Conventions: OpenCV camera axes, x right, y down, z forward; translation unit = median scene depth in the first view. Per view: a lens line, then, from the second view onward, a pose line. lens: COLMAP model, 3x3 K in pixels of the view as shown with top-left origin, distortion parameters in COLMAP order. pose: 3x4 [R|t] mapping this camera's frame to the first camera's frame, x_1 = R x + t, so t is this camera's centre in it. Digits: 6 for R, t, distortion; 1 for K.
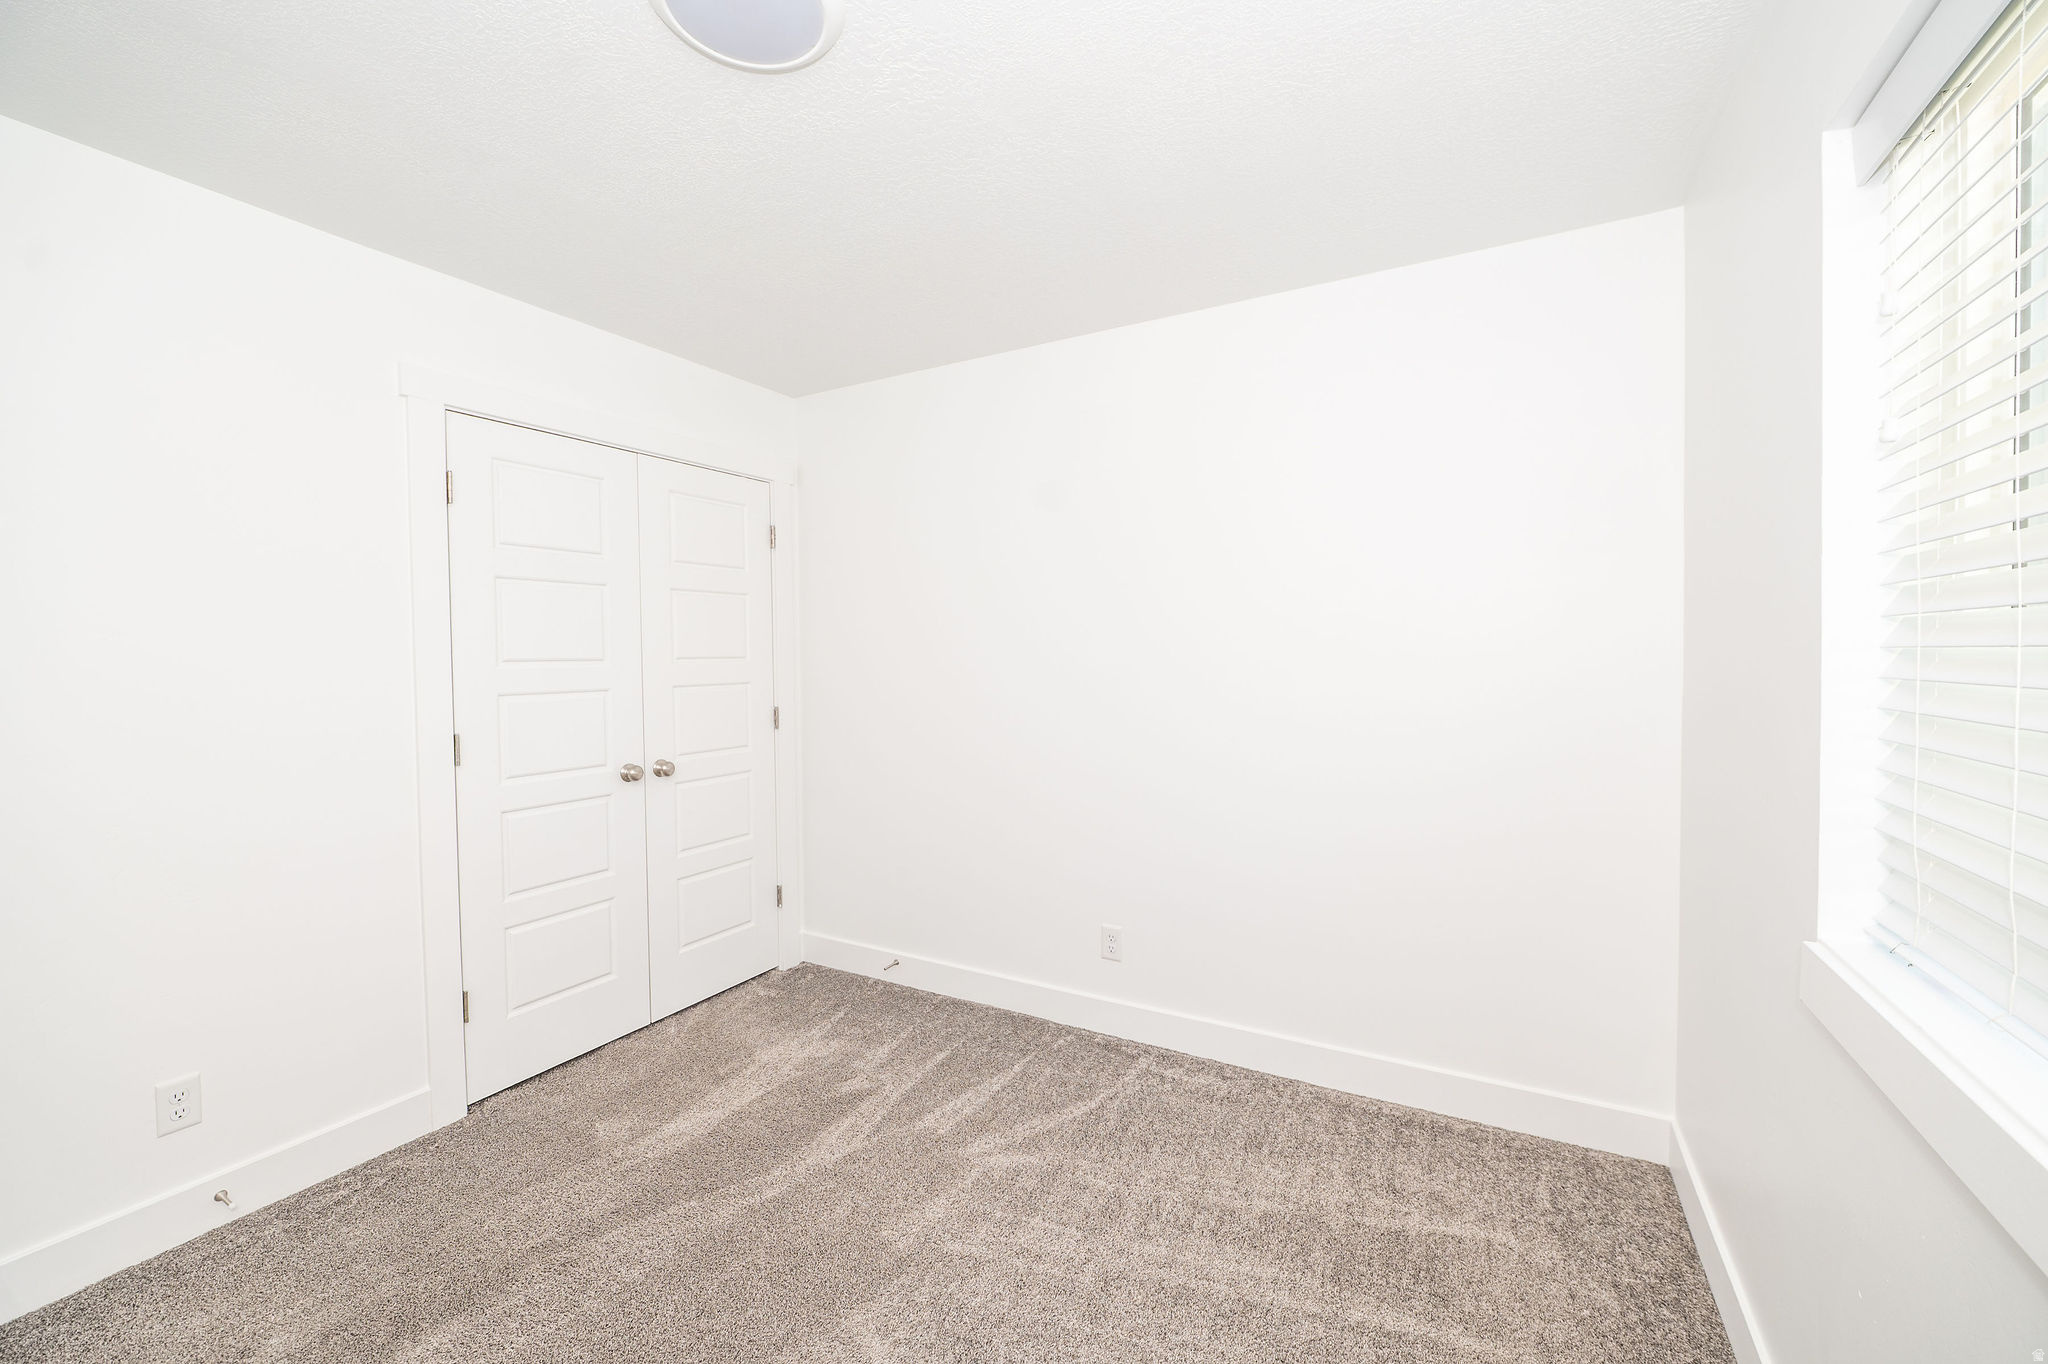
lens RADIAL K [[815.8, 0, 1021.7], [0, 815.8, 684.4], [0, 0, 1]] dist [-0.006249, -0.001859]
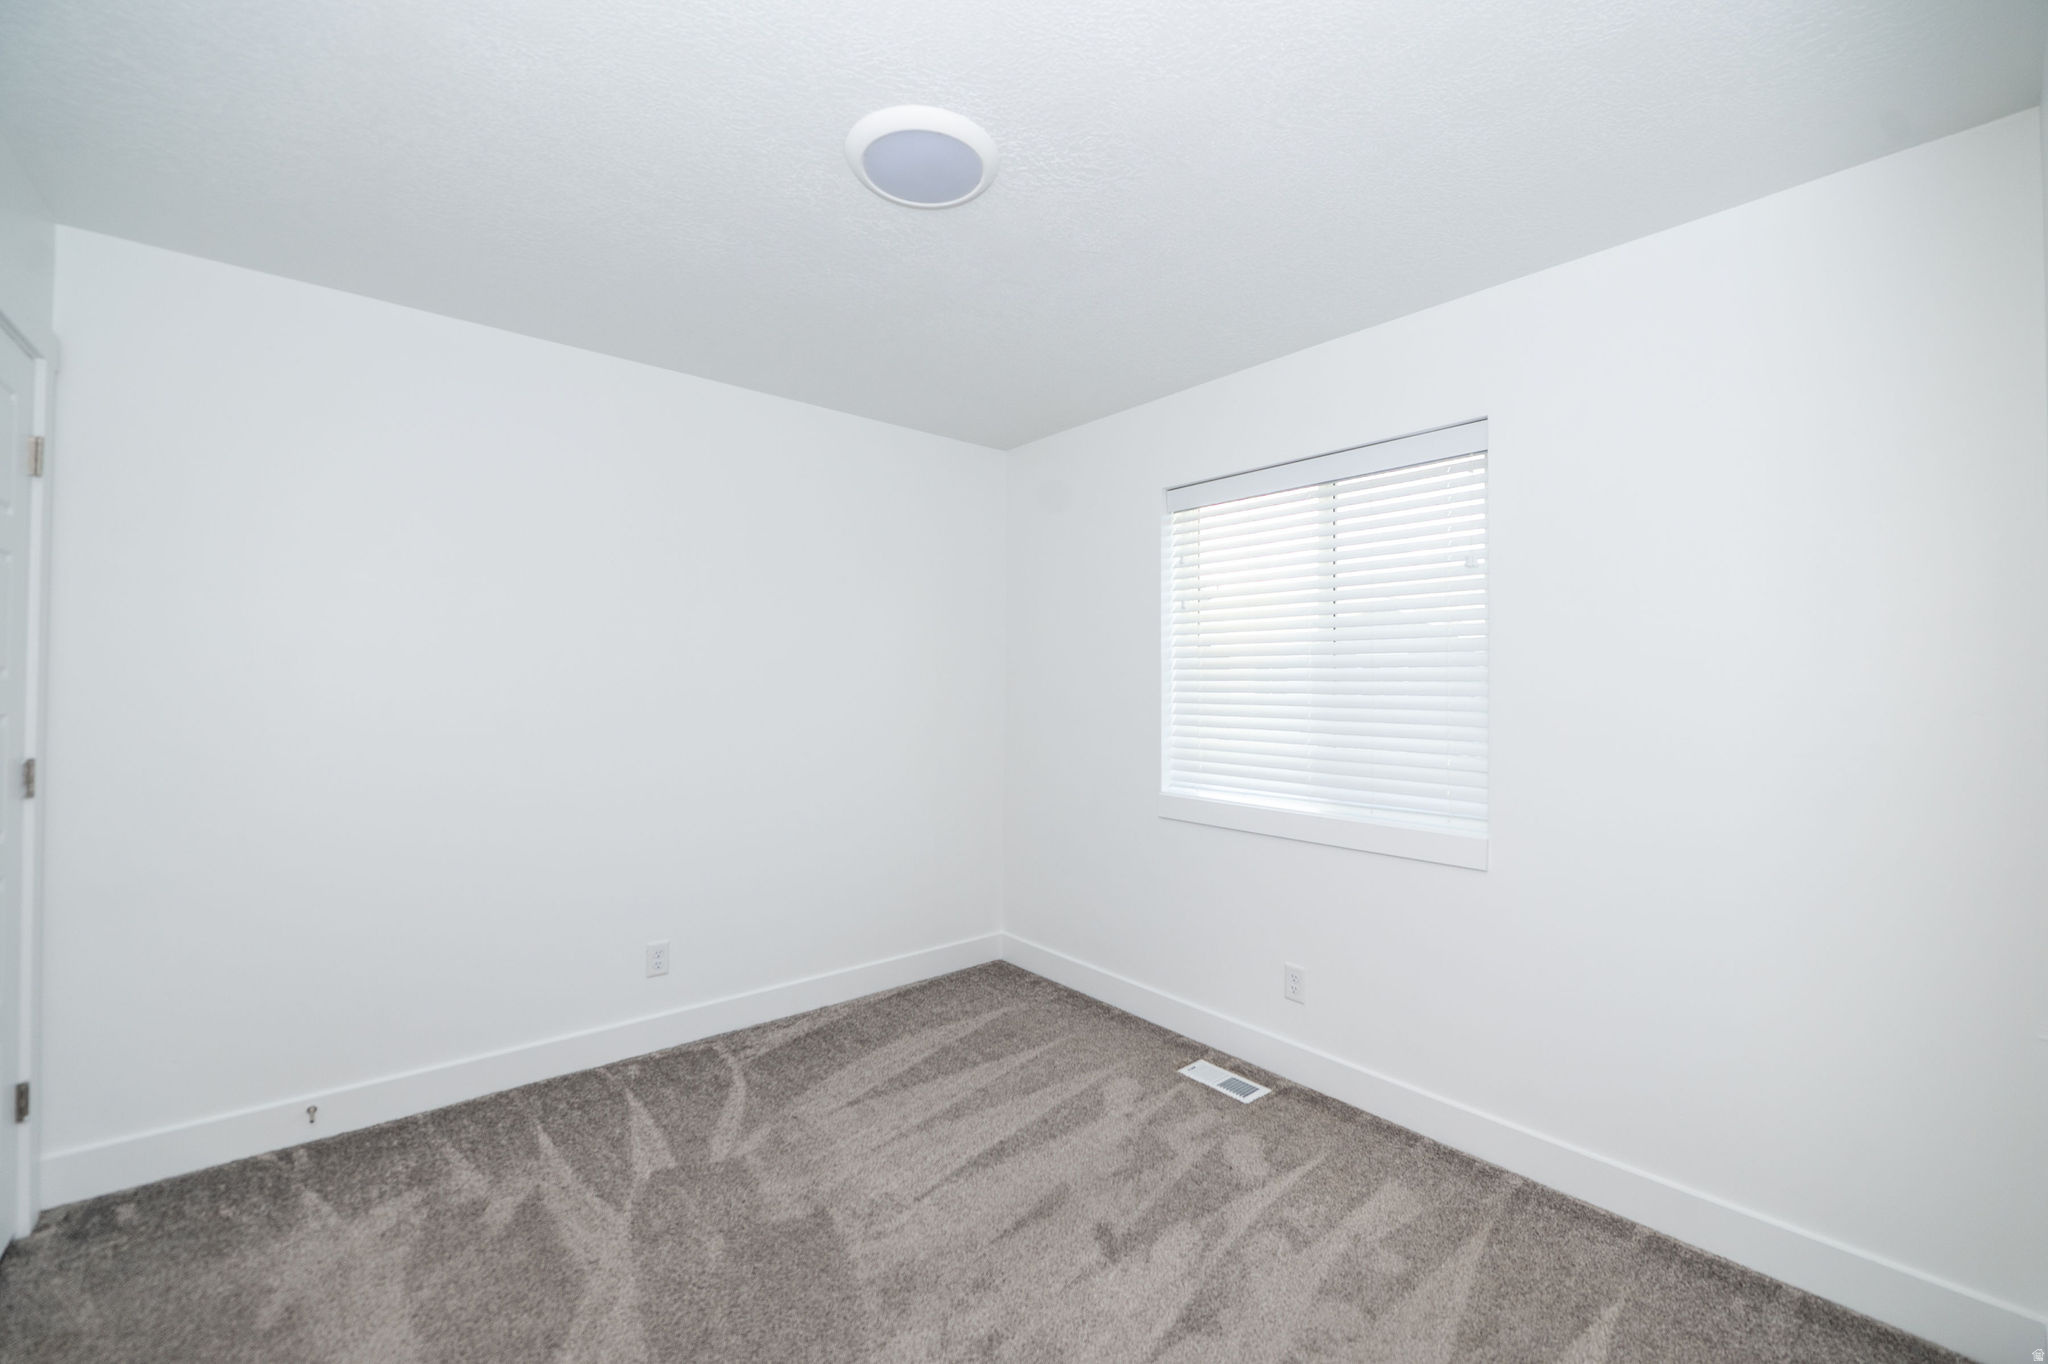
lens RADIAL K [[815.8, 0, 1031.4], [0, 815.8, 687.6], [0, 0, 1]] dist [-0.006249, -0.001859]
pose [[0.344106, 0.013285, 0.938837, -0.832328], [0.025179, 0.999410, -0.023371, 0.014266], [-0.938593, 0.031681, 0.343569, 0.237697]]
